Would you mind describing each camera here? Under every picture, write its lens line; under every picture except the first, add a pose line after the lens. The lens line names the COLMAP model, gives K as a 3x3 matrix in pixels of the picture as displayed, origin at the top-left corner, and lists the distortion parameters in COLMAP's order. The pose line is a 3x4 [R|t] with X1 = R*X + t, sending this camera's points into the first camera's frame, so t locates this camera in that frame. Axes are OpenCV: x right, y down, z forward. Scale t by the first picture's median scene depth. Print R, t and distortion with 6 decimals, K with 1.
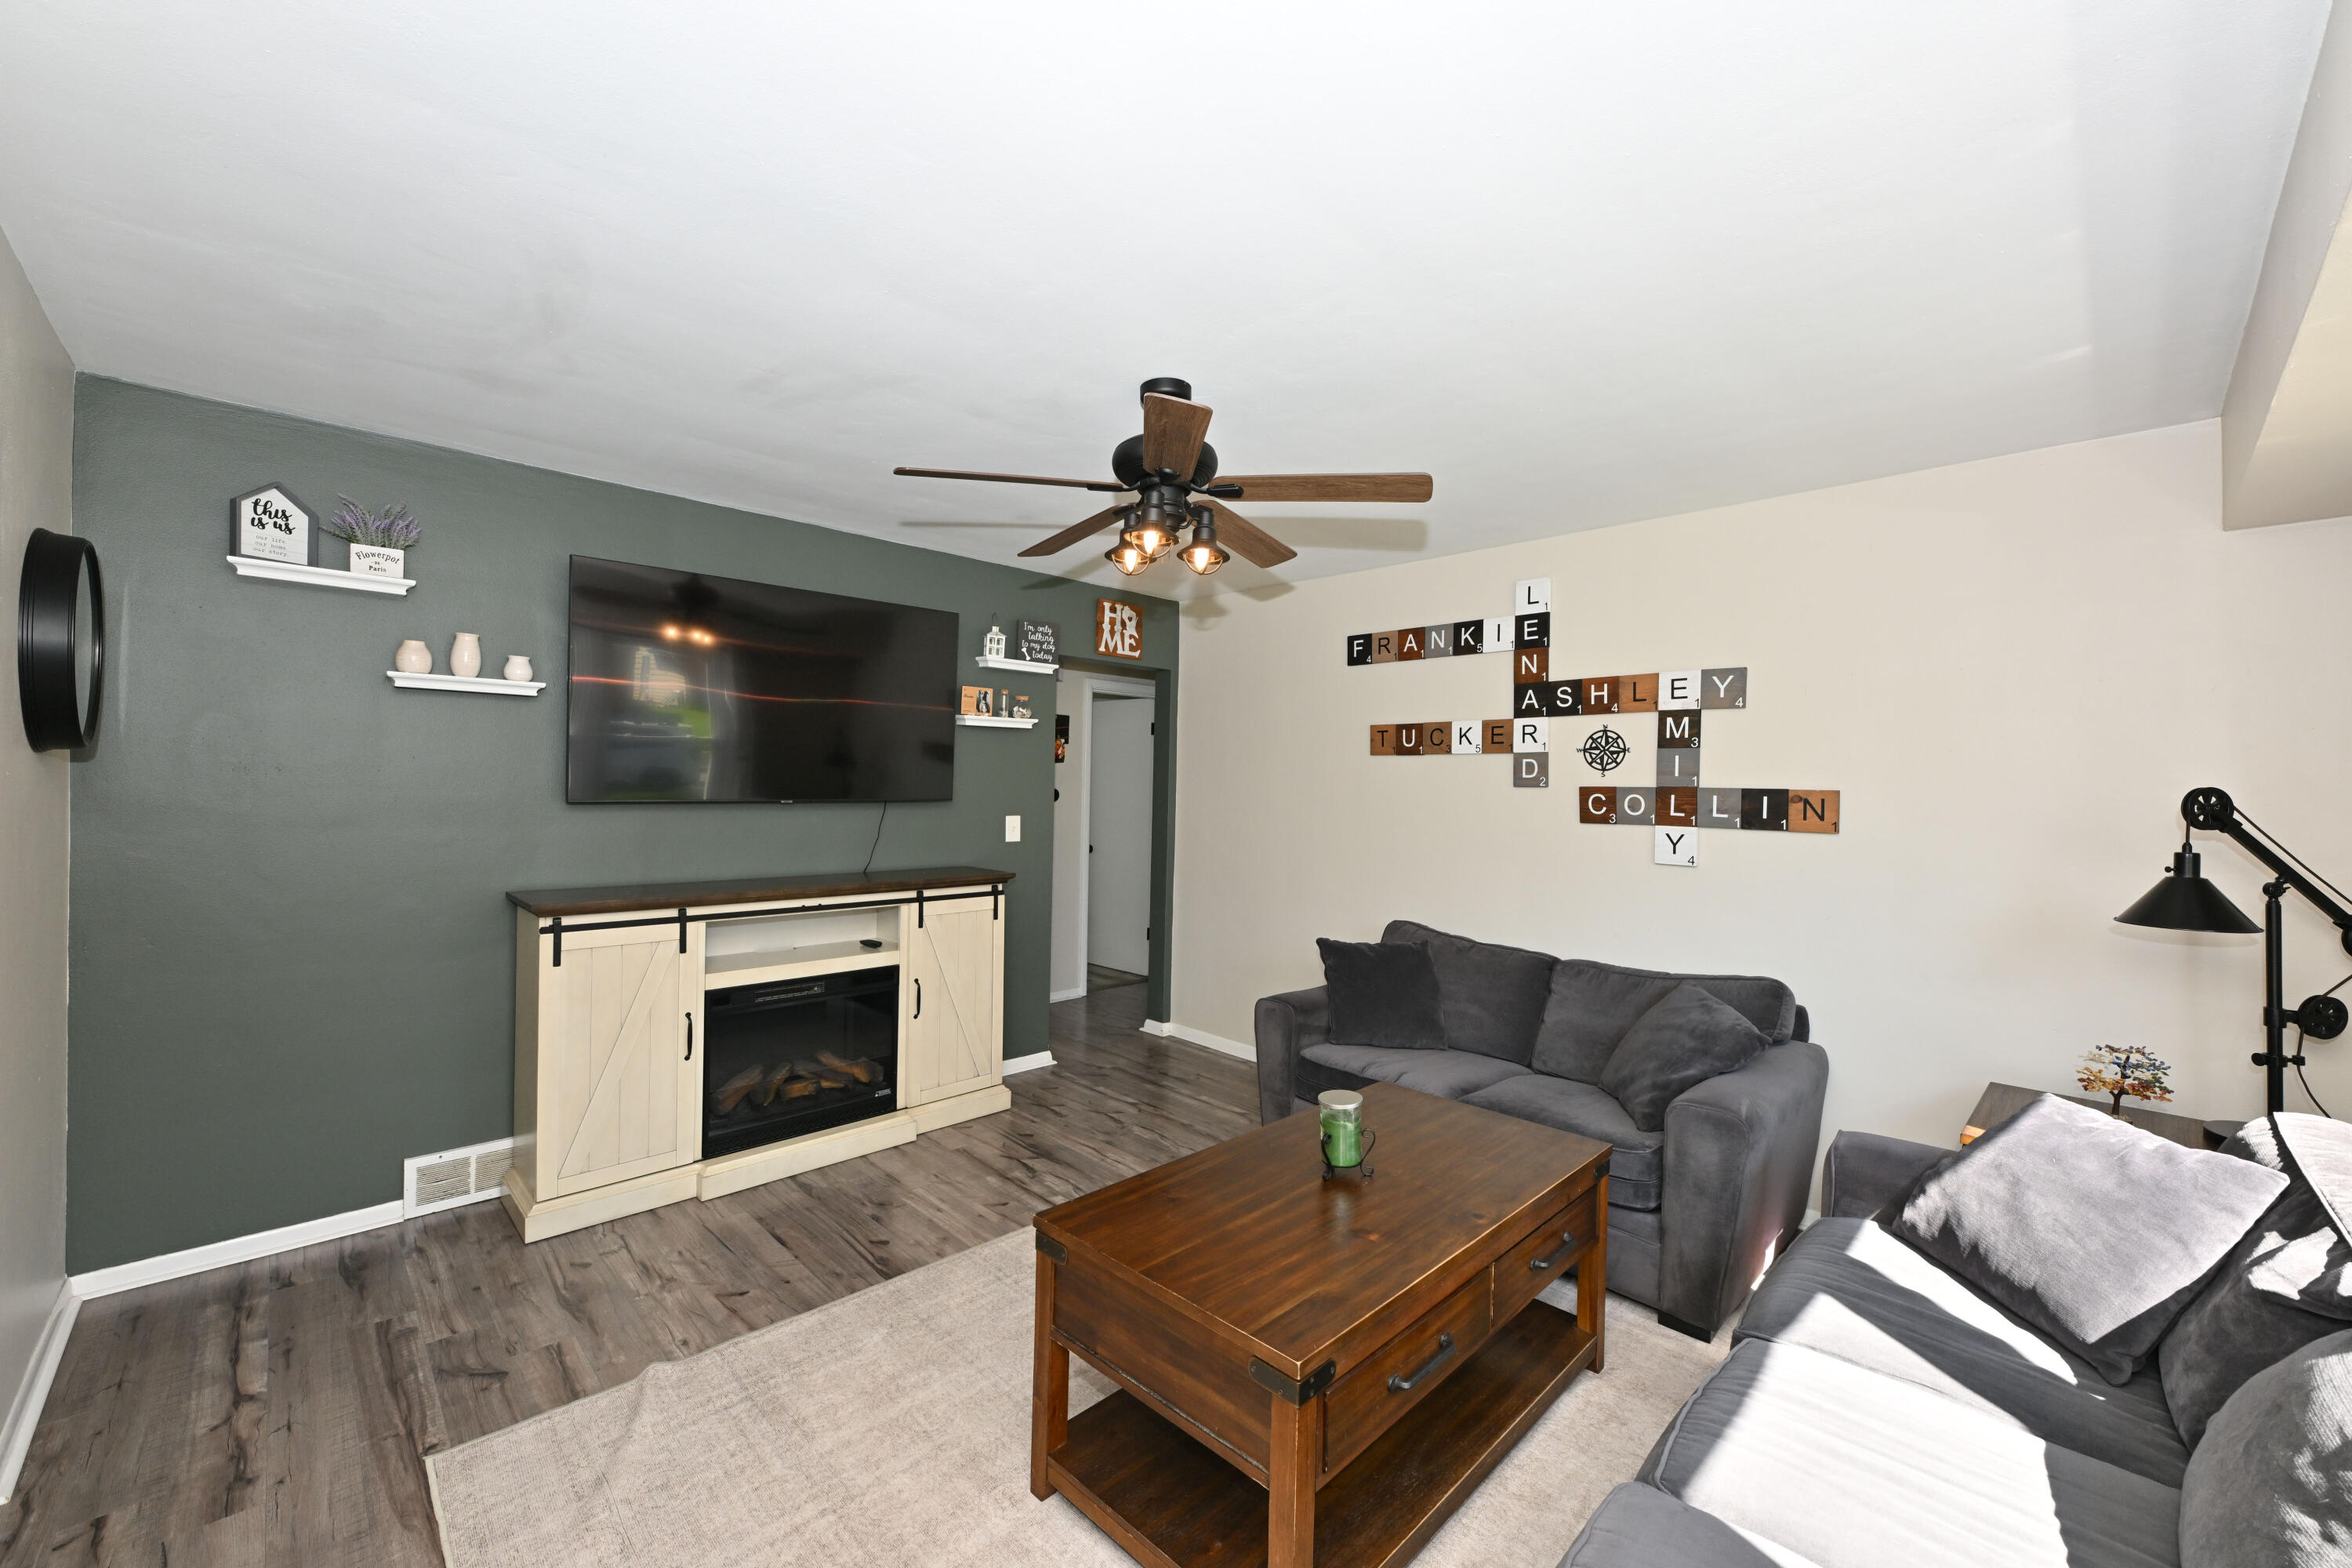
lens RADIAL K [[923.2, 0, 1179.5], [0, 923.2, 791.6], [0, 0, 1]] dist [-0.000883, 0.000146]
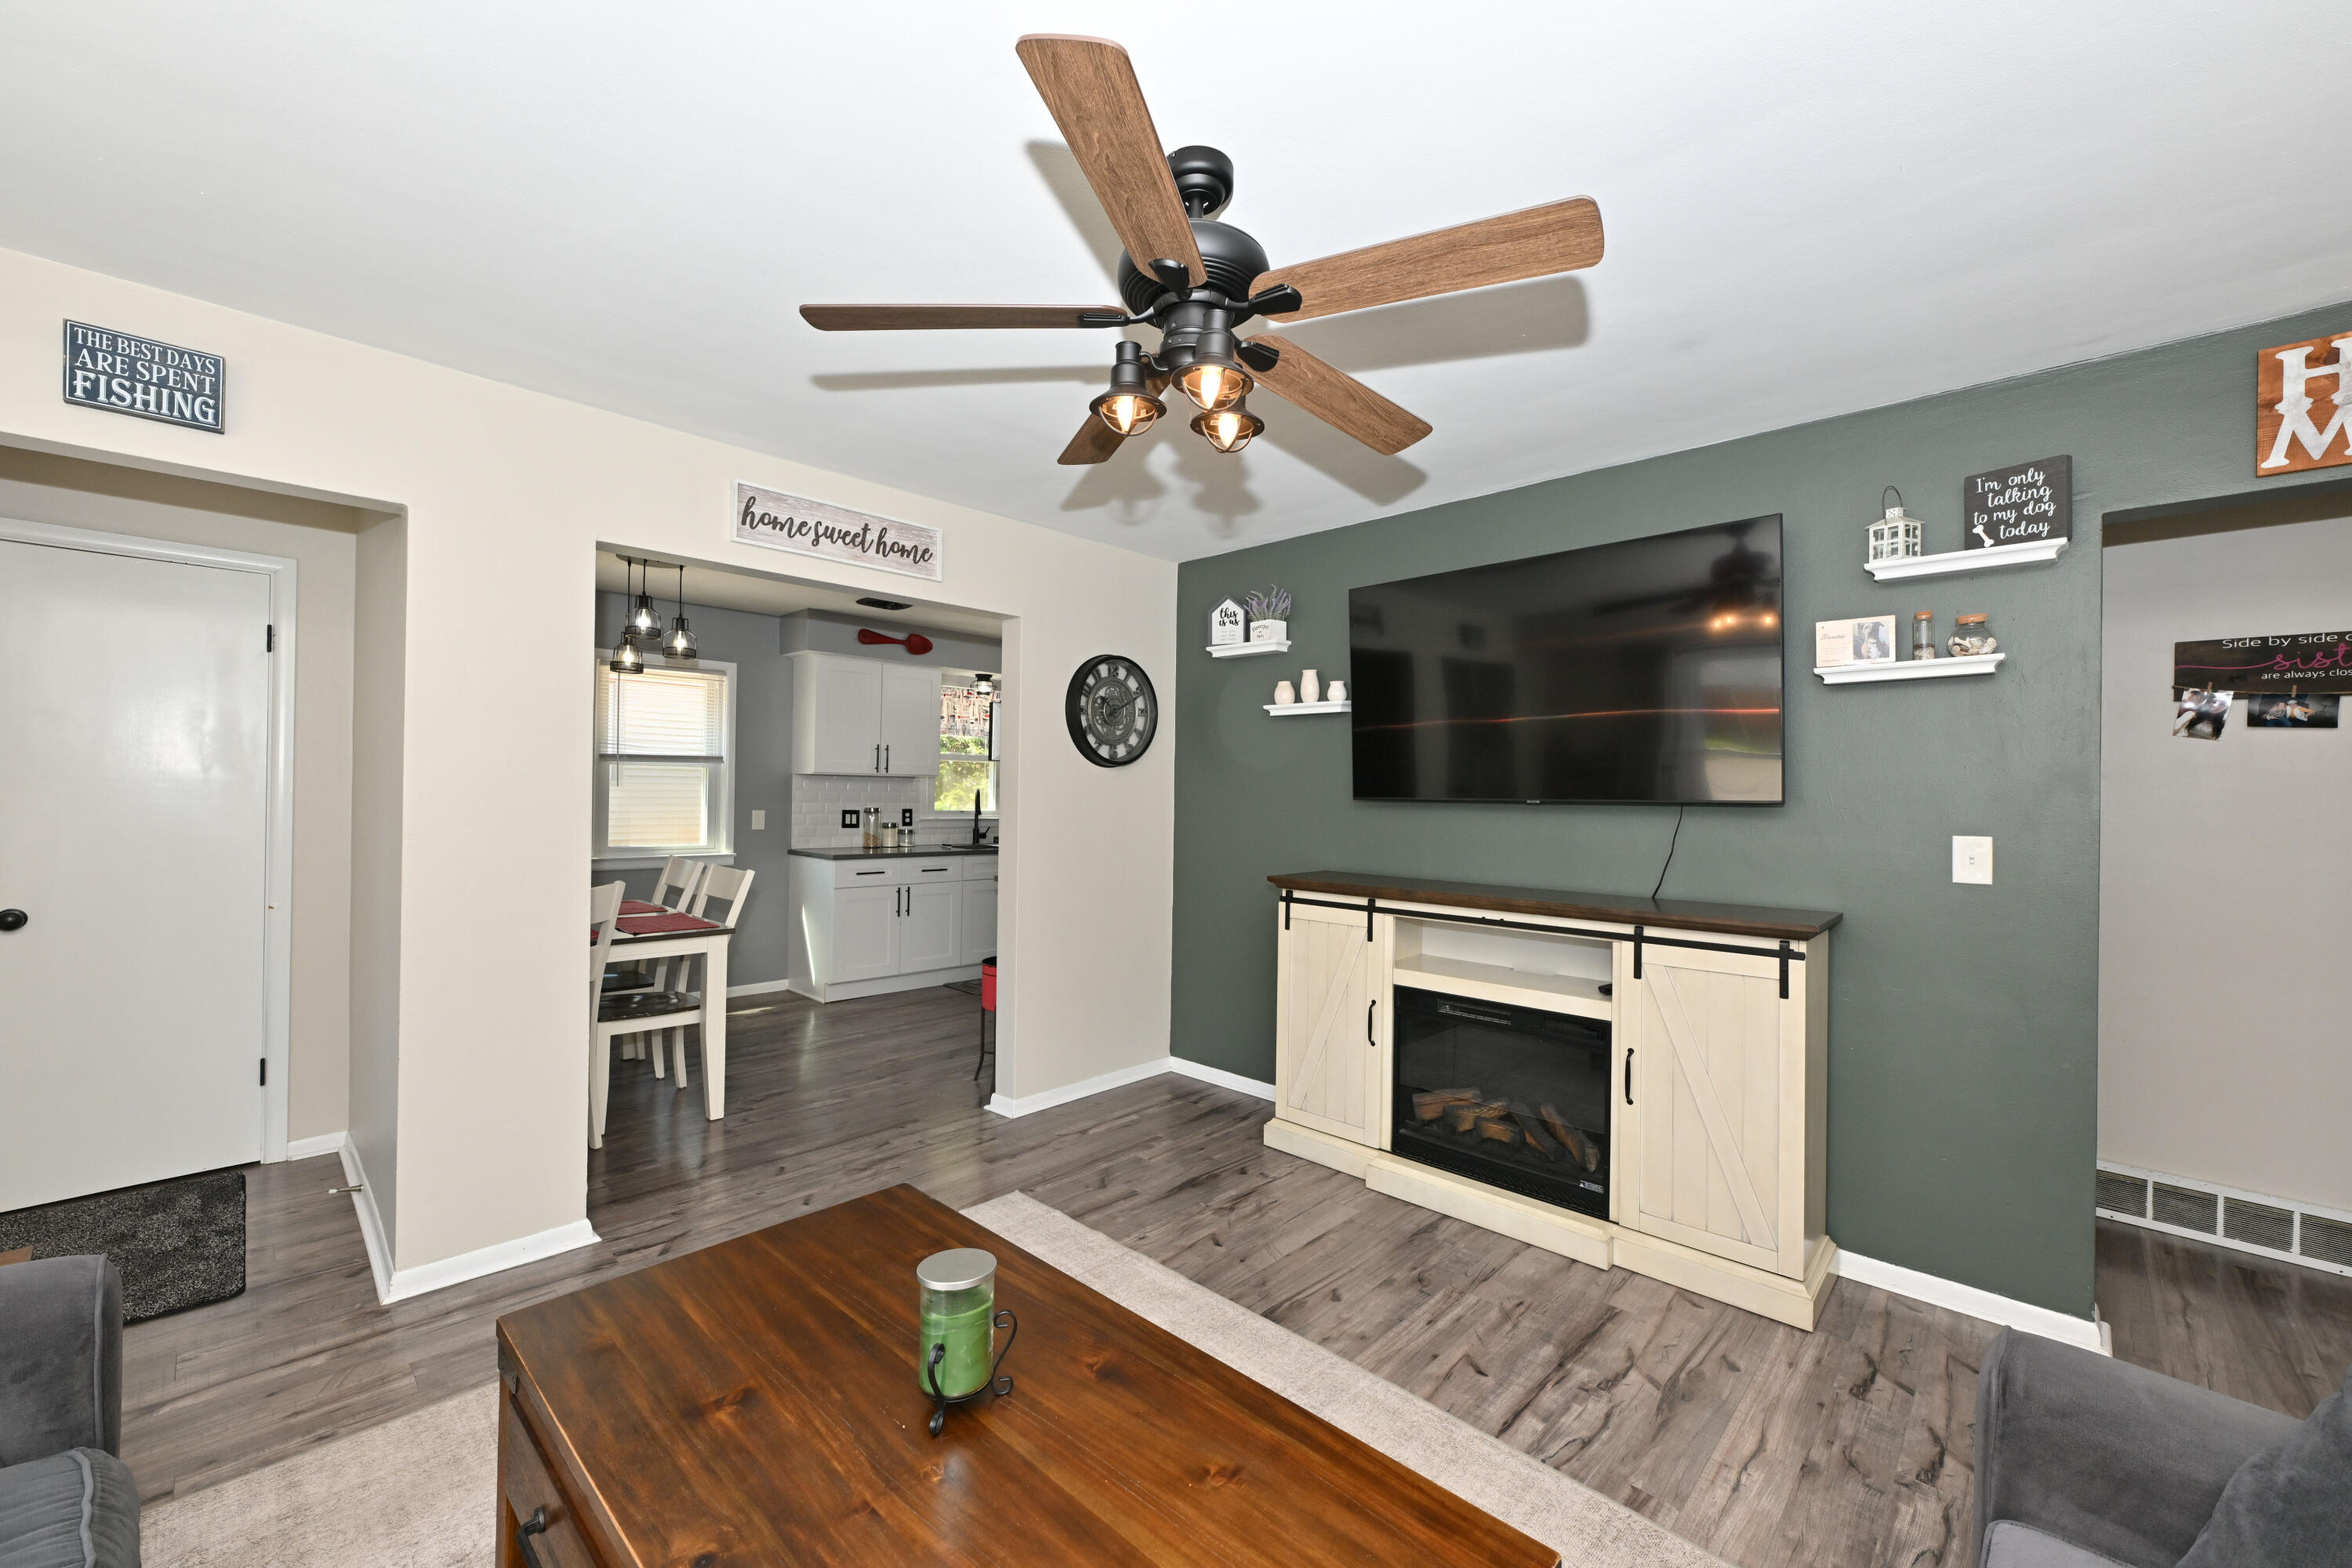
lens RADIAL K [[919.5, 0, 1176.0], [0, 919.5, 784.0], [0, 0, 1]] dist [-0.001050, 0.000003]
pose [[0.035553, -0.027262, -0.998996, 0.481657], [-0.022335, 0.999356, -0.028067, 0.029280], [0.999118, 0.023311, 0.034922, 0.708499]]
